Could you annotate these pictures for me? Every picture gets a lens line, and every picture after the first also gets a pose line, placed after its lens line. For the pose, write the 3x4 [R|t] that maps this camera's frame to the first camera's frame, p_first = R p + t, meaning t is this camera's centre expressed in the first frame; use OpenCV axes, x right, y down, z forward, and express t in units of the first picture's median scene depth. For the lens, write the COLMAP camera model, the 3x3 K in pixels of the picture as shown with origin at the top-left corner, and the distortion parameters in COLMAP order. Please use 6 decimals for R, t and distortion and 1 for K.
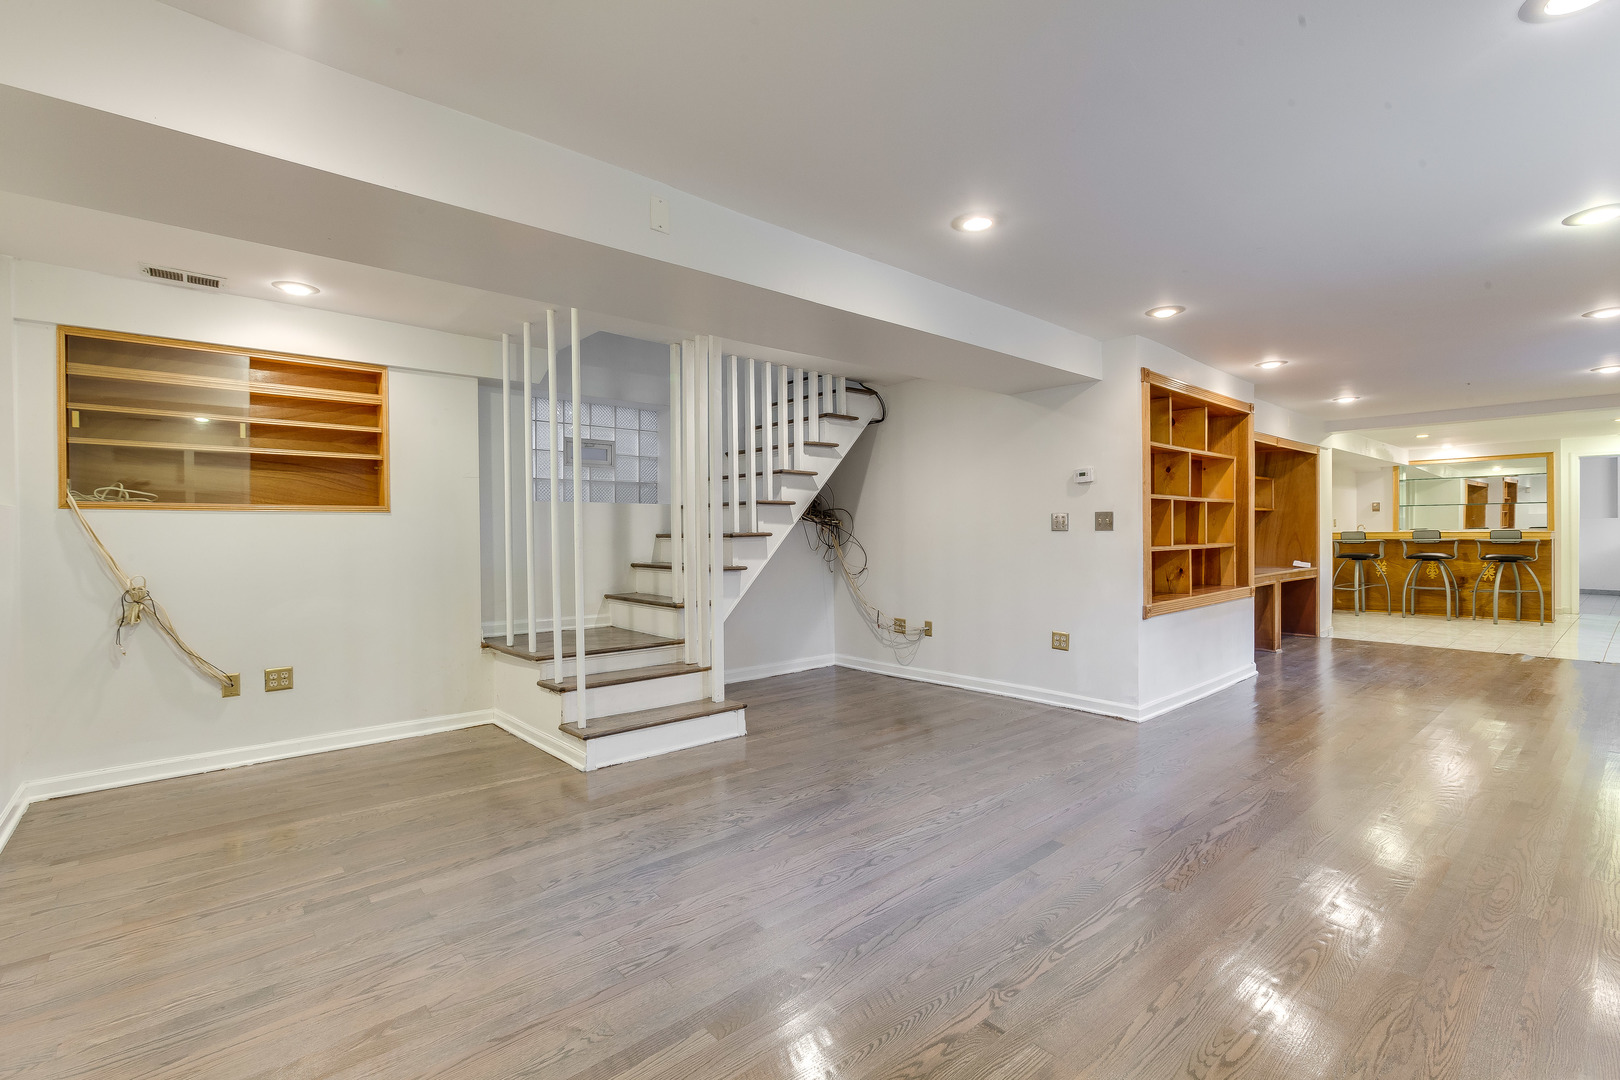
lens RADIAL K [[725.8, 0, 792.9], [0, 725.8, 532.8], [0, 0, 1]] dist [-0.002004, 0.002872]
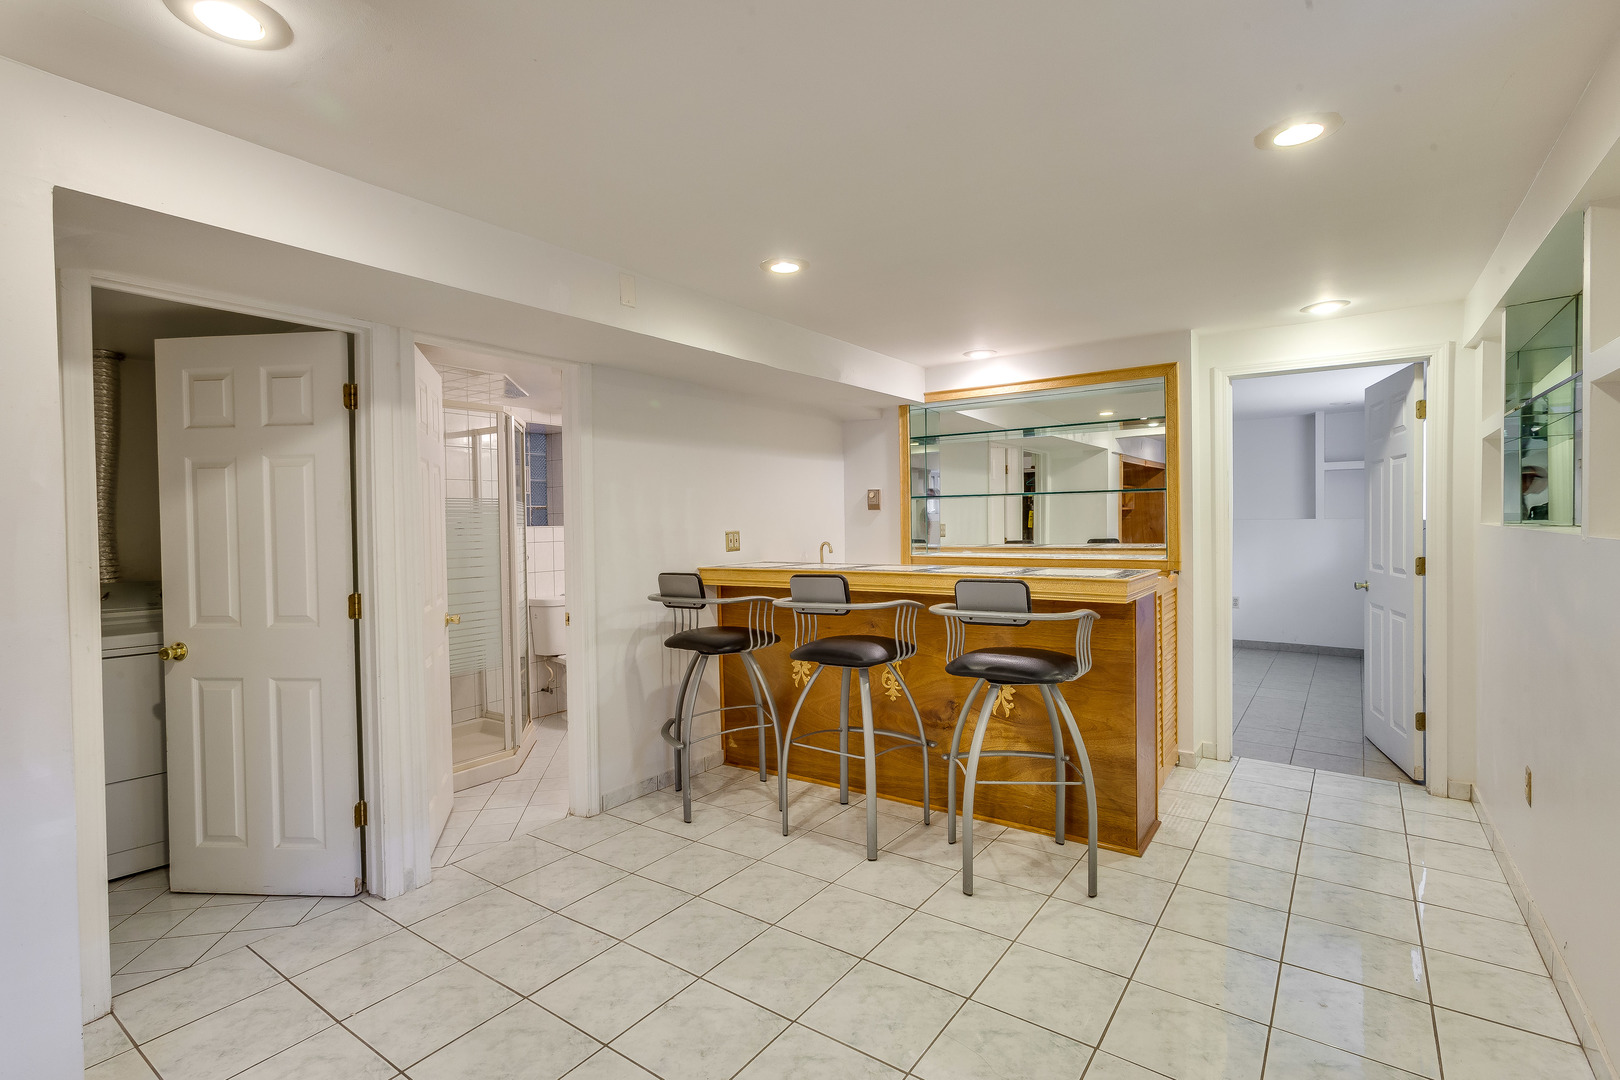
lens RADIAL K [[741.3, 0, 824.2], [0, 741.3, 532.6], [0, 0, 1]] dist [-0.001050, 0.000373]
pose [[0.968717, -0.010835, 0.247931, 0.810612], [0.007912, 0.999887, 0.012782, -0.026600], [-0.248042, -0.010420, 0.968693, 0.699441]]
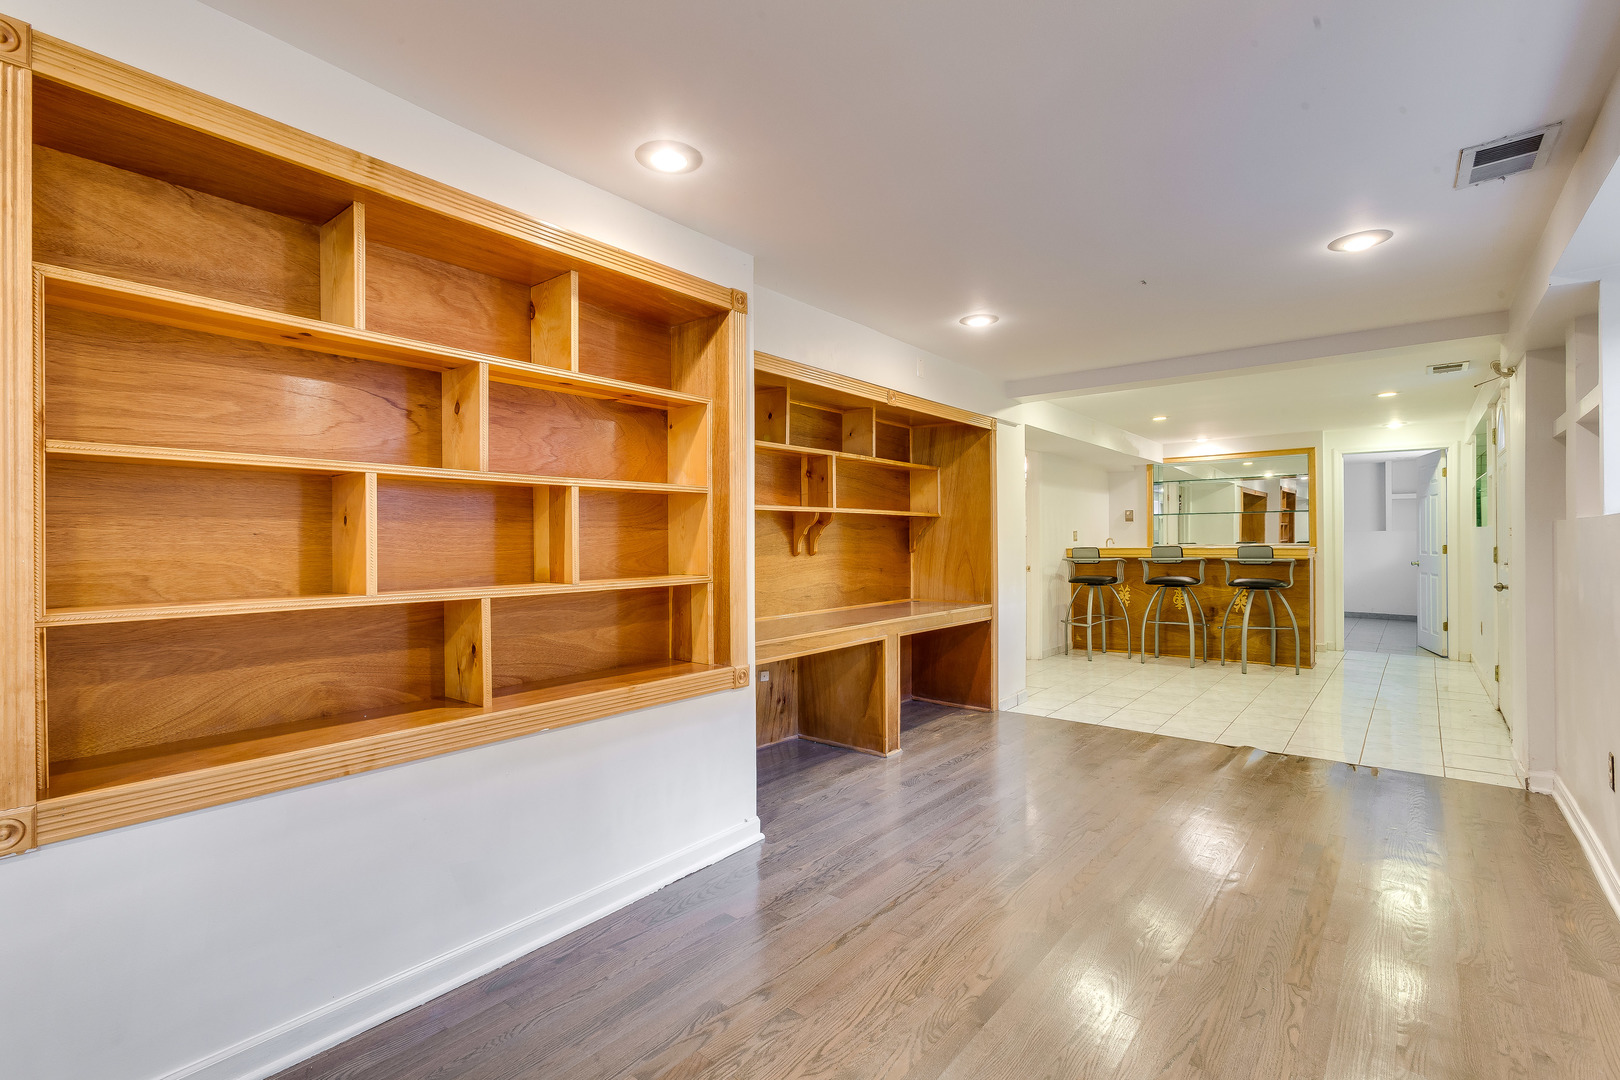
lens RADIAL K [[725.8, 0, 808.2], [0, 725.8, 542.8], [0, 0, 1]] dist [-0.002004, 0.002872]
pose [[0.985311, 0.000880, 0.170766, 0.392377], [-0.000488, 0.999997, -0.002343, -0.005028], [-0.170768, 0.002225, 0.985309, 0.337076]]
